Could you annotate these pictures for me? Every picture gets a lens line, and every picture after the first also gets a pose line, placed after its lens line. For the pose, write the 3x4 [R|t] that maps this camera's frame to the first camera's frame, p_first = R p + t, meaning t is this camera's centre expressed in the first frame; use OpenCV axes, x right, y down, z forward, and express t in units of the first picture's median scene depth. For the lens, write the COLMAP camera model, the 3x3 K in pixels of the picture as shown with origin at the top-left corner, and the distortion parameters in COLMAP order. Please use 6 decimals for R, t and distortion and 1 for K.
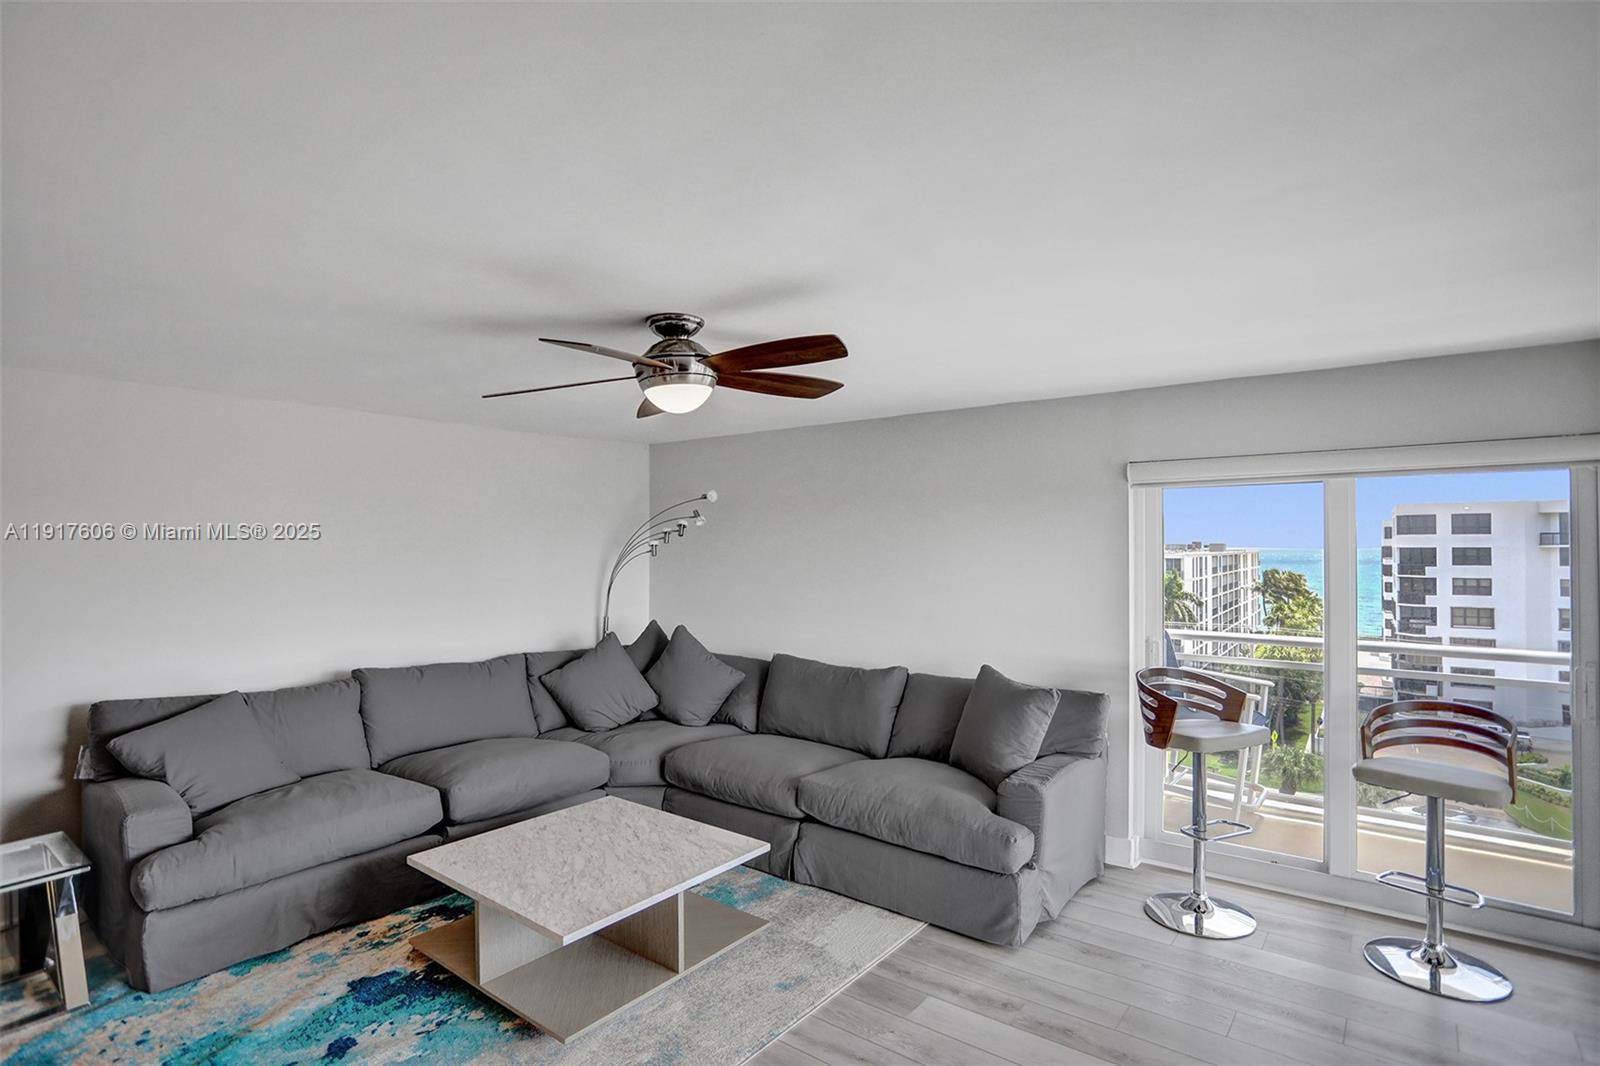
lens RADIAL K [[800.9, 0, 797.0], [0, 800.9, 541.7], [0, 0, 1]] dist [-0.053567, 0.020535]
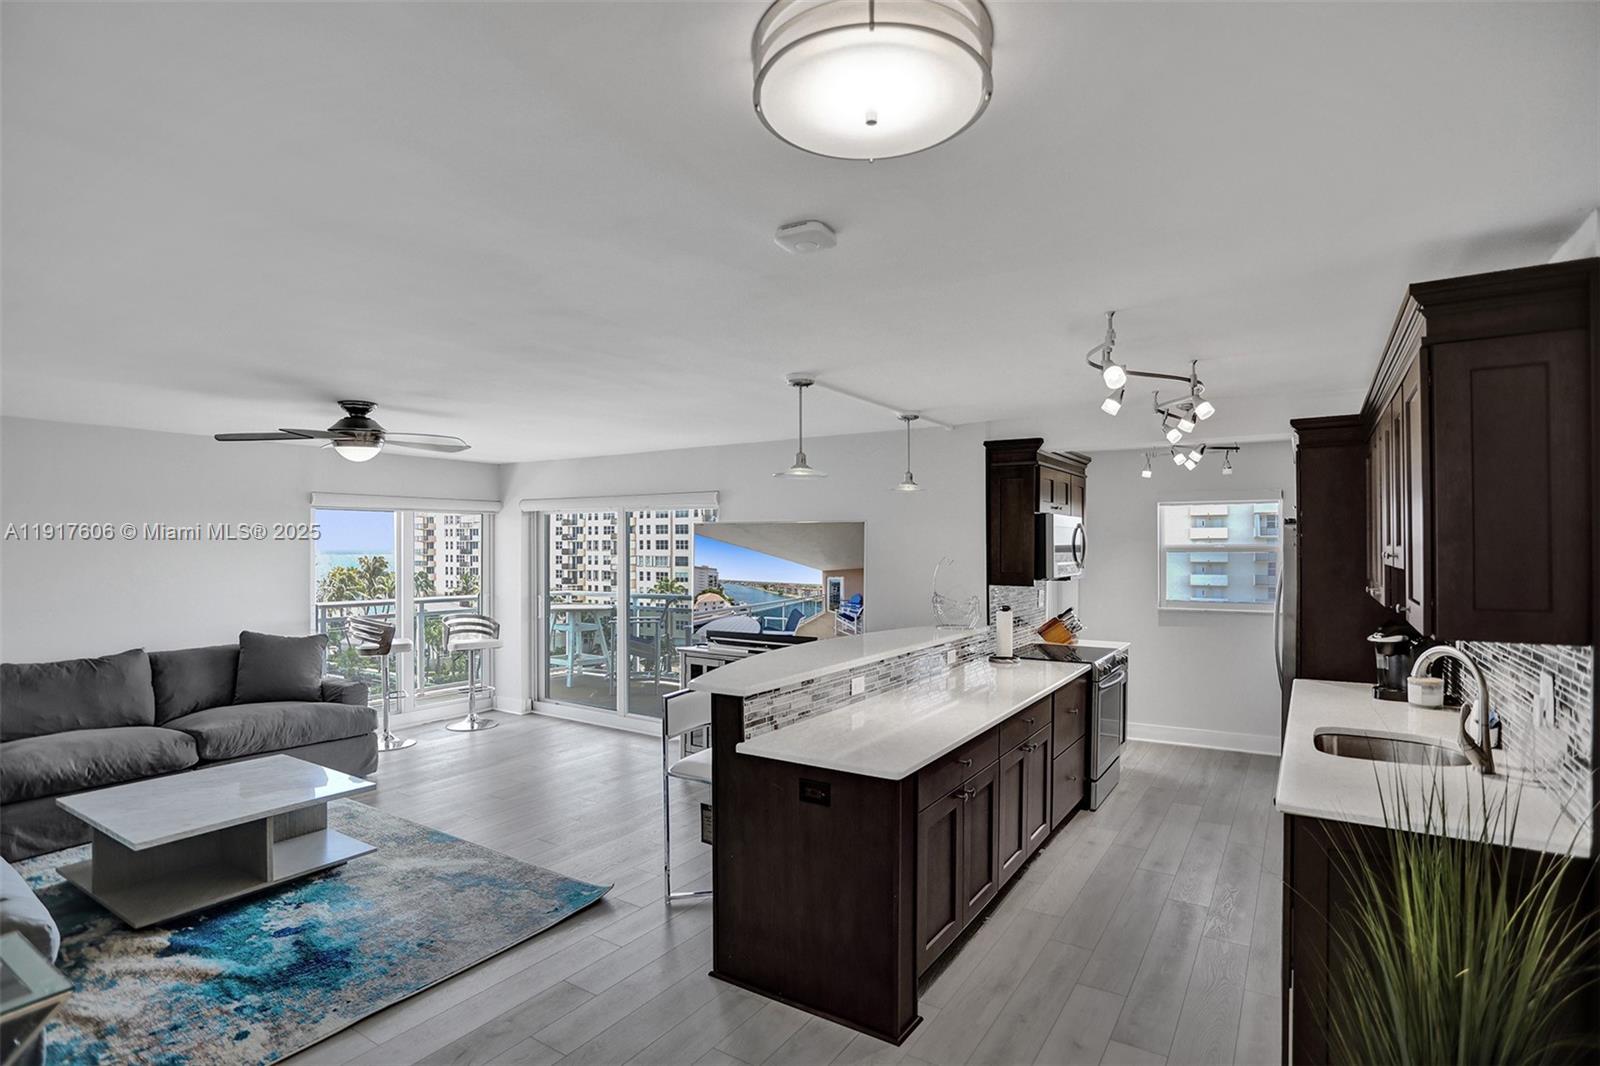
lens RADIAL K [[800.9, 0, 785.0], [0, 800.9, 539.7], [0, 0, 1]] dist [-0.053567, 0.020535]
pose [[-0.093061, 0.012959, 0.995576, -1.209878], [-0.003722, 0.999904, -0.013363, 0.010018], [-0.995653, -0.004949, -0.093004, 0.188427]]
